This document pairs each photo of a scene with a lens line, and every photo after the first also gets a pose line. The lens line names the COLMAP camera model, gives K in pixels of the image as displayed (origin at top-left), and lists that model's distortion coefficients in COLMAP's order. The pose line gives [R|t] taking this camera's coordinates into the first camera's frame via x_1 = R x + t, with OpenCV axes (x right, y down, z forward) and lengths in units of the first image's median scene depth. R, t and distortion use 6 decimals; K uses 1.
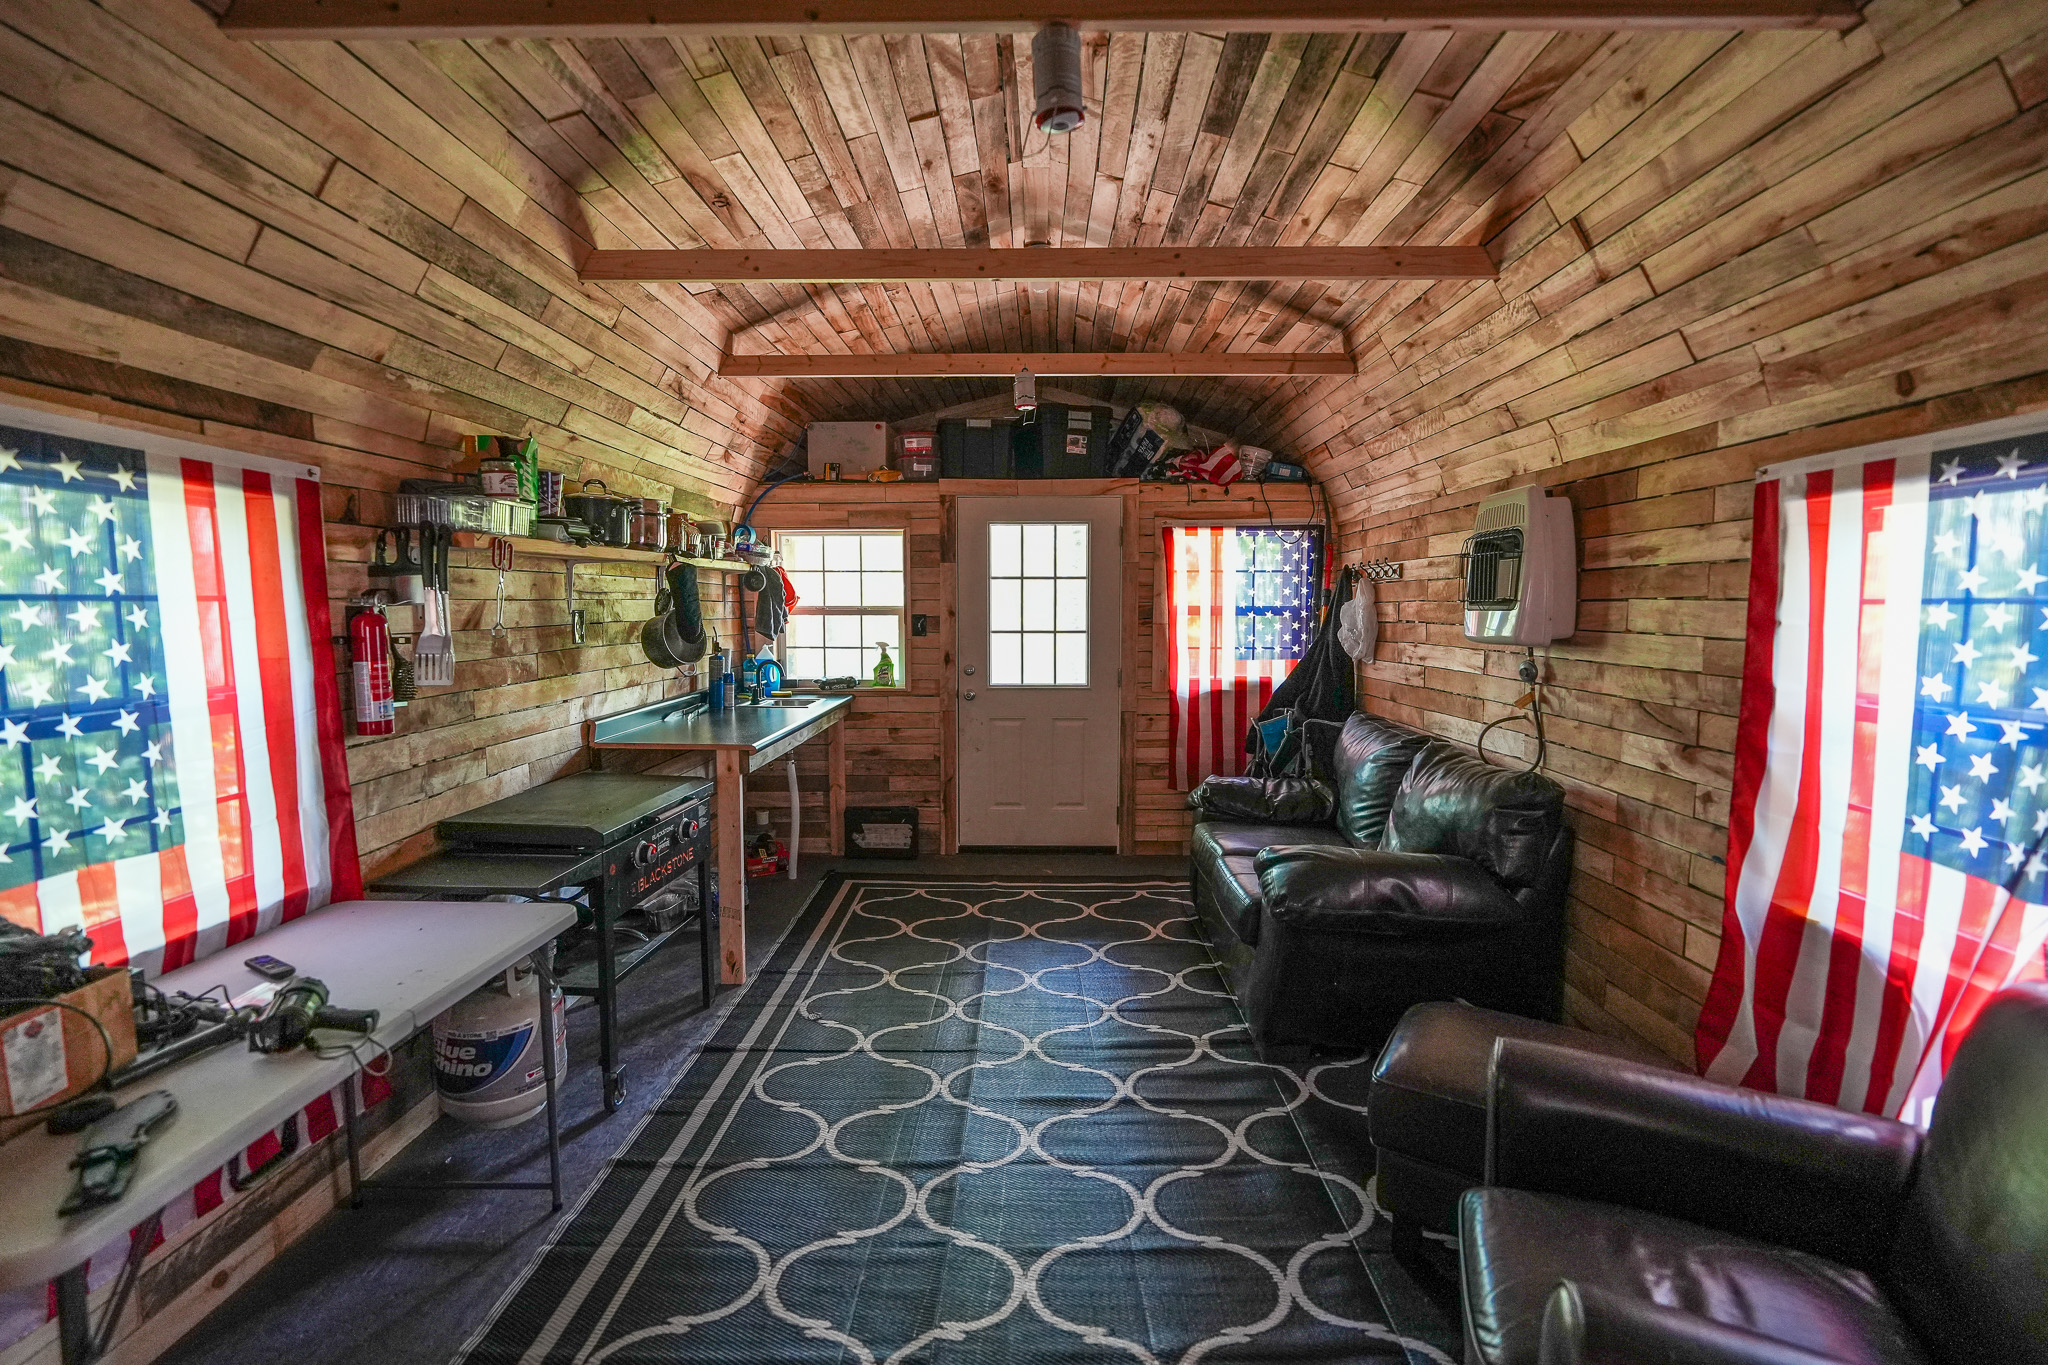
lens RADIAL K [[906.8, 0, 1028.5], [0, 906.8, 688.3], [0, 0, 1]] dist [-0.018007, 0.007486]
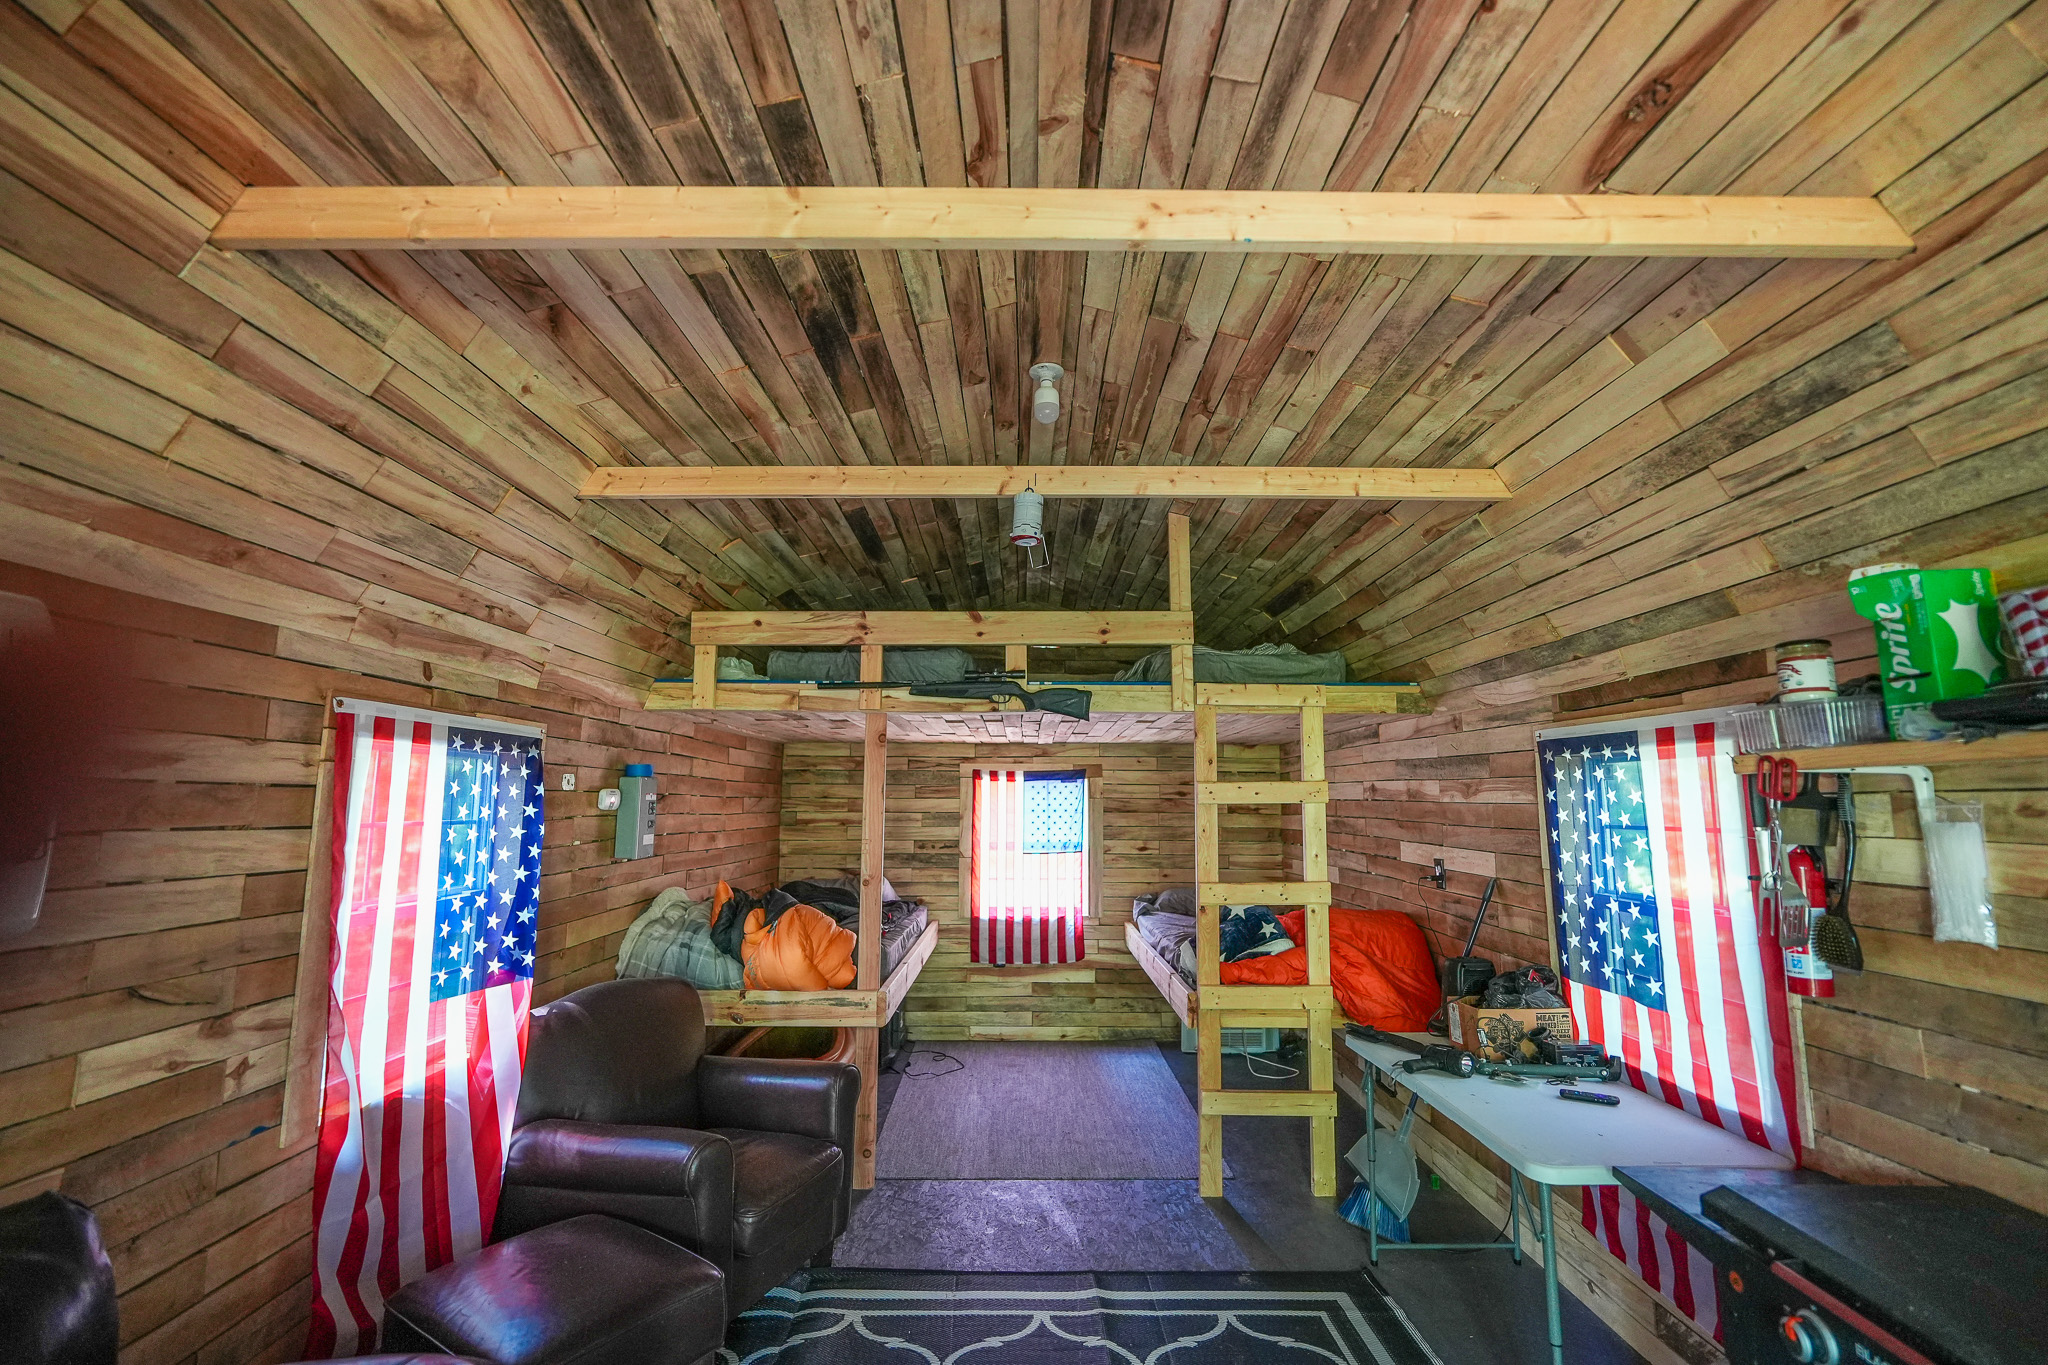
lens RADIAL K [[906.8, 0, 1026.8], [0, 906.8, 683.9], [0, 0, 1]] dist [-0.018007, 0.007486]
pose [[-0.999726, -0.008610, -0.021763, 0.029639], [-0.007773, 0.999238, -0.038255, -0.129740], [0.022076, -0.038076, -0.999031, 1.161928]]
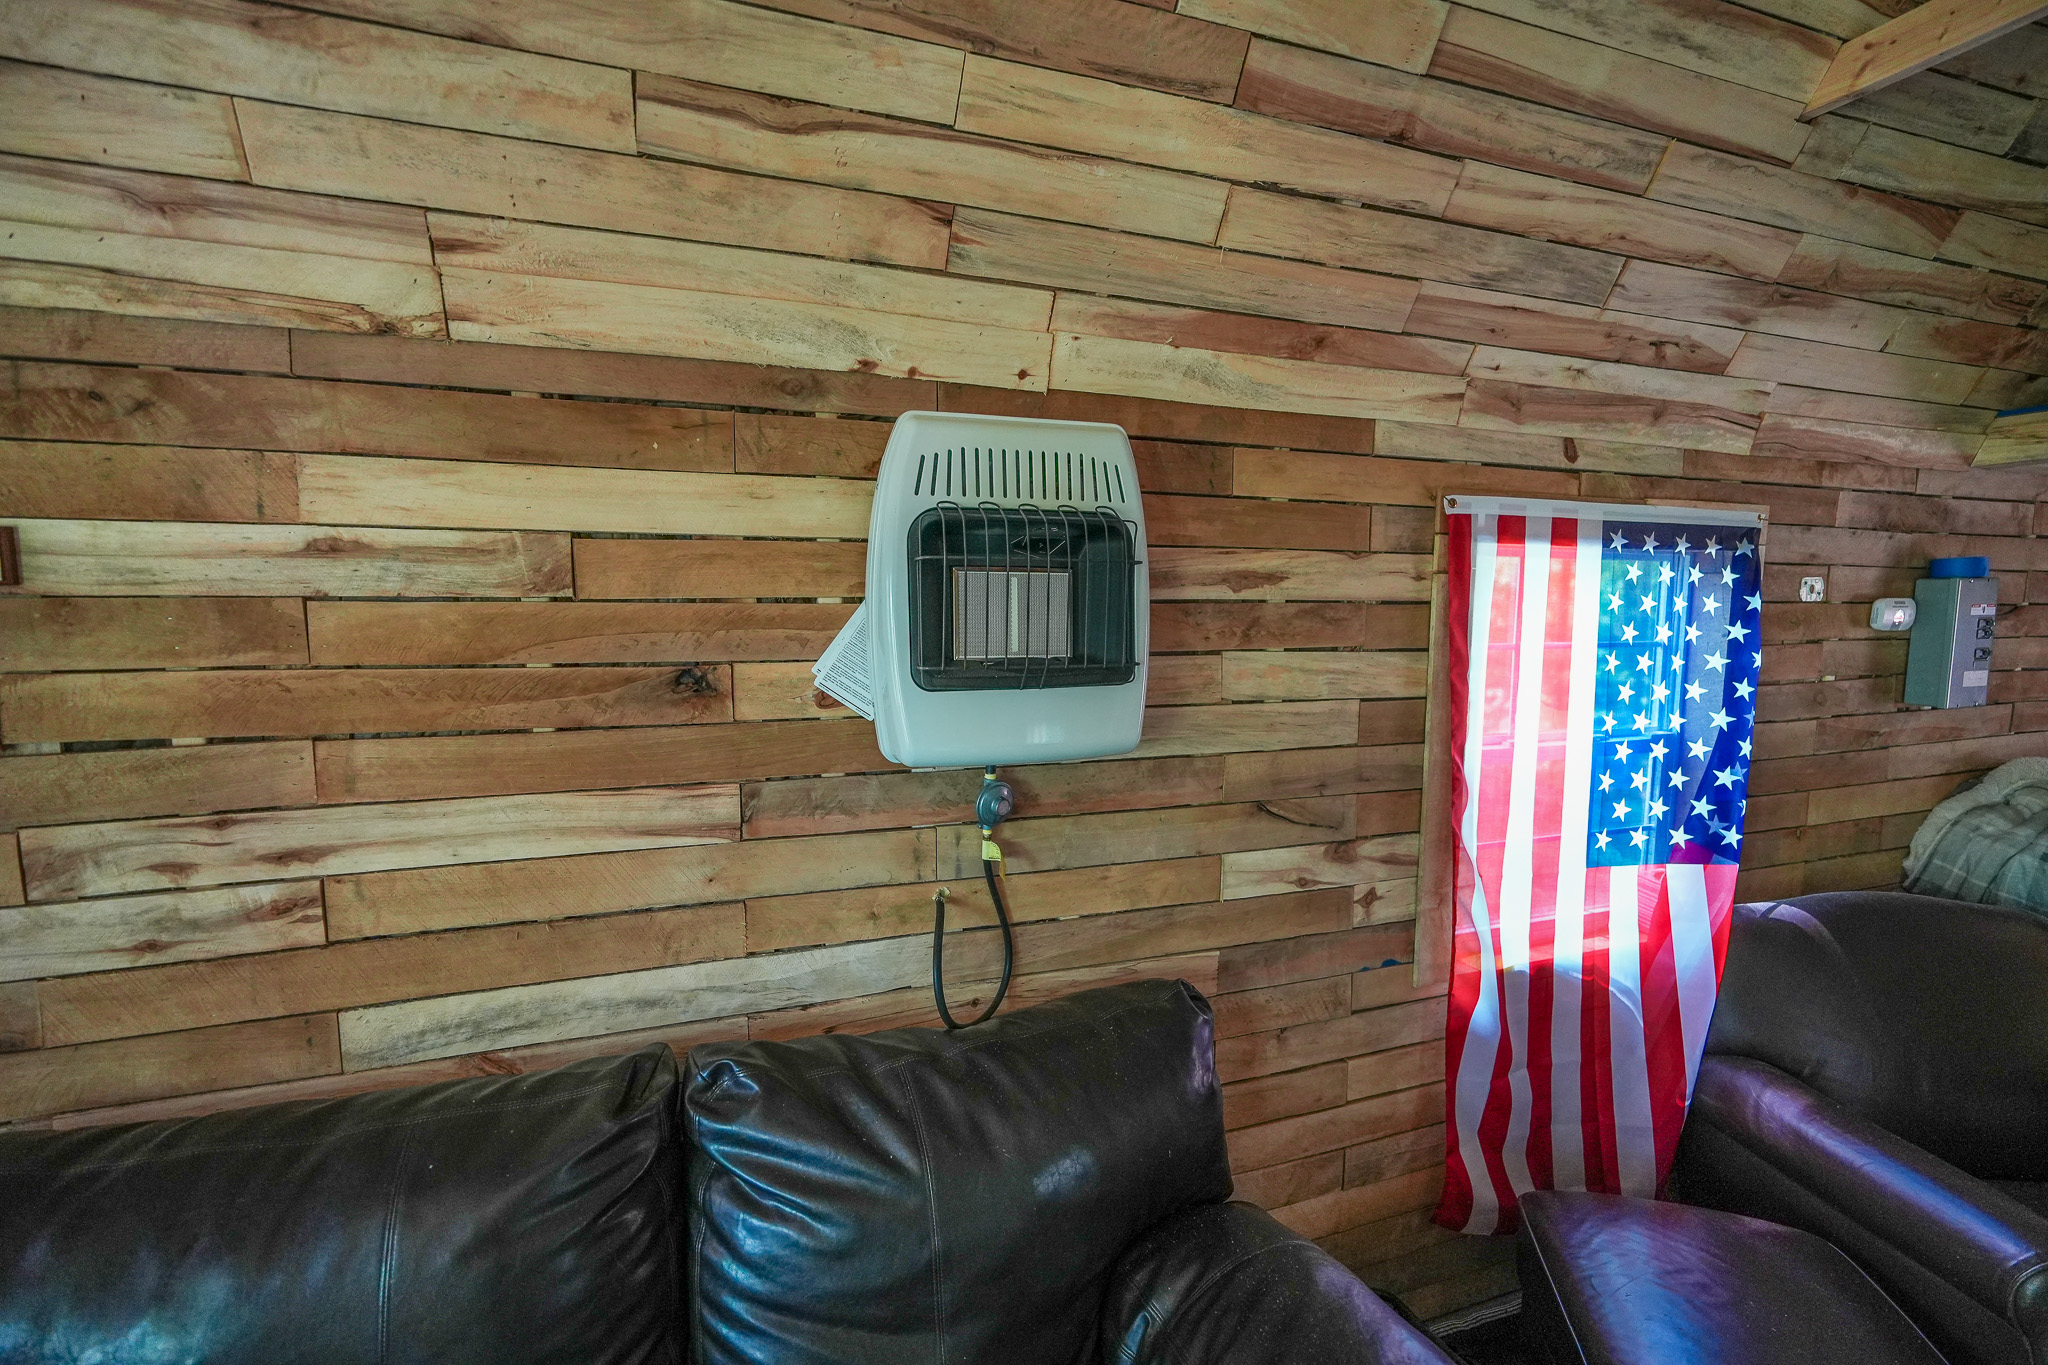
lens RADIAL K [[906.8, 0, 1027.5], [0, 906.8, 682.0], [0, 0, 1]] dist [-0.018007, 0.007486]
pose [[-0.350778, -0.092173, 0.931911, 0.080896], [0.080764, 0.988459, 0.128166, -0.121457], [-0.932969, 0.120222, -0.339285, 0.957460]]
